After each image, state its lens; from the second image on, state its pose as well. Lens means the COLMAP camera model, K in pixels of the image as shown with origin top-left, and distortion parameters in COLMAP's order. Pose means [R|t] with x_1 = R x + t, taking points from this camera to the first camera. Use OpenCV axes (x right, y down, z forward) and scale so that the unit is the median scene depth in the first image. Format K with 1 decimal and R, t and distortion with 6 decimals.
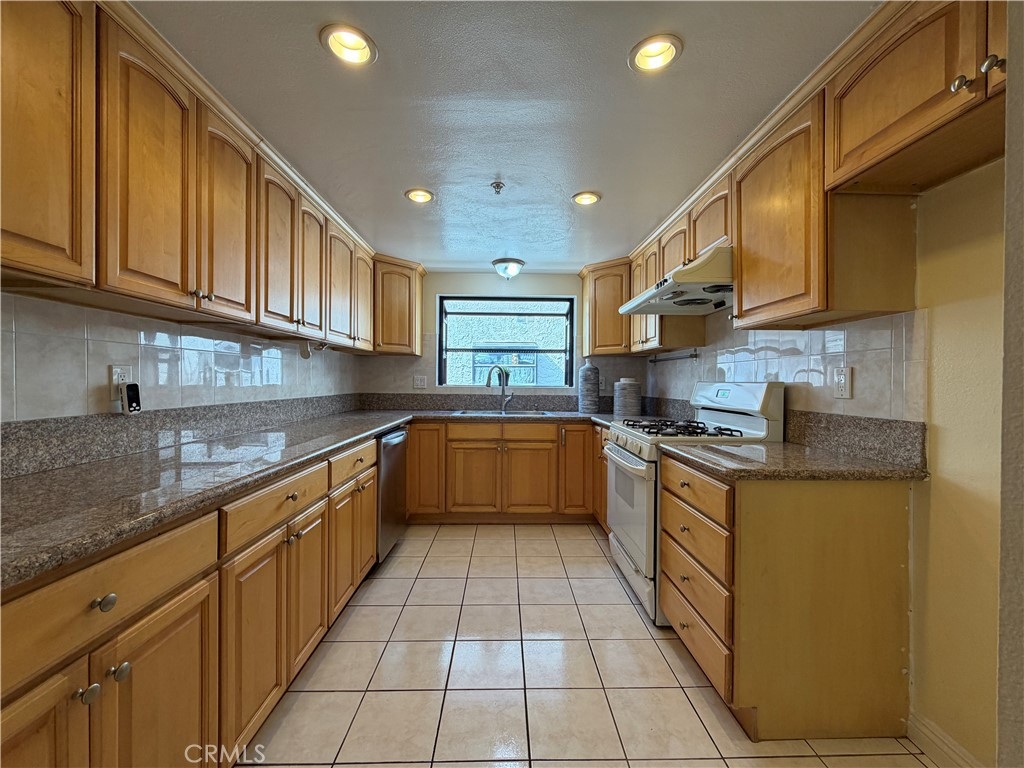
lens RADIAL K [[414.8, 0, 517.0], [0, 414.8, 390.3], [0, 0, 1]] dist [-0.003493, -0.000498]
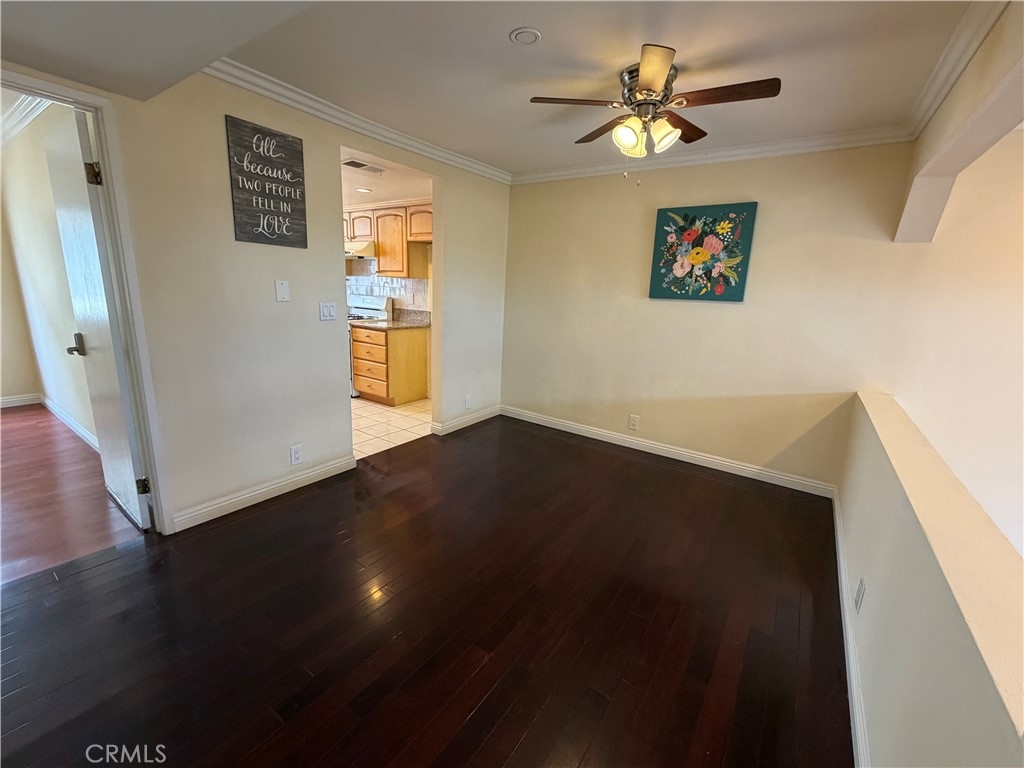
lens RADIAL K [[414.8, 0, 504.4], [0, 414.8, 384.5], [0, 0, 1]] dist [-0.003493, -0.000498]
pose [[0.606820, -0.159892, 0.778591, -0.615154], [-0.036495, 0.972920, 0.228243, -0.062236], [-0.794001, -0.166917, 0.584552, -0.692885]]
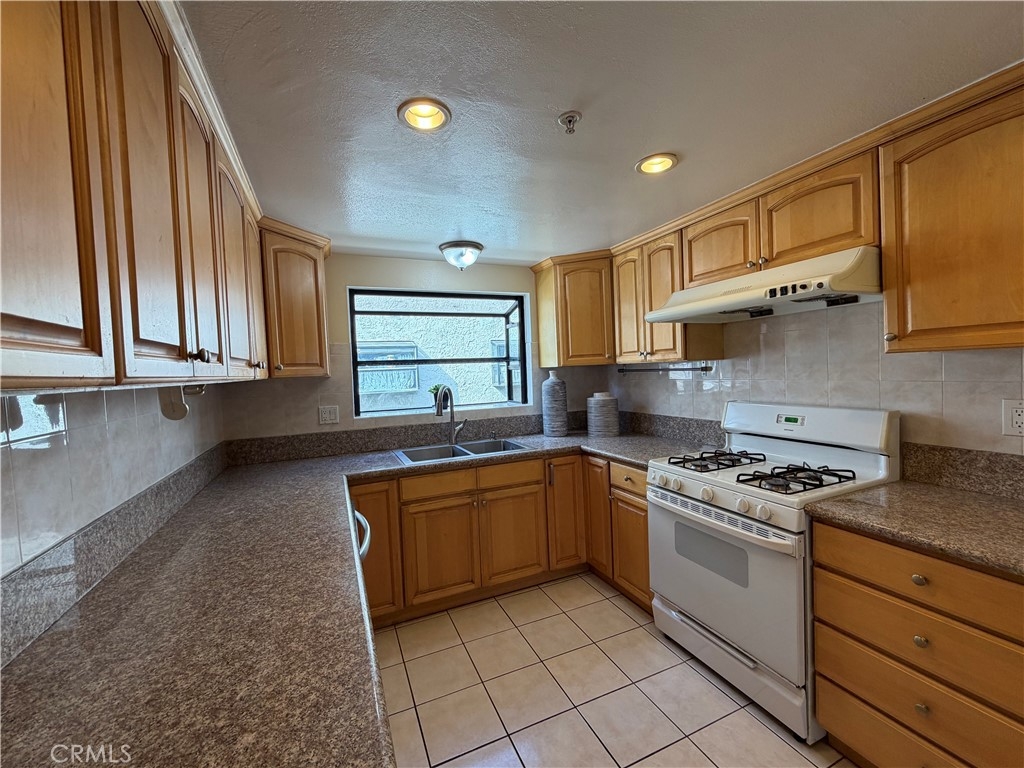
lens RADIAL K [[414.8, 0, 513.7], [0, 414.8, 387.6], [0, 0, 1]] dist [-0.003493, -0.000498]
pose [[0.925653, -0.059494, 0.373667, -0.239596], [0.053216, 0.998215, 0.027105, -0.078357], [-0.374612, -0.005205, 0.927167, 0.298916]]
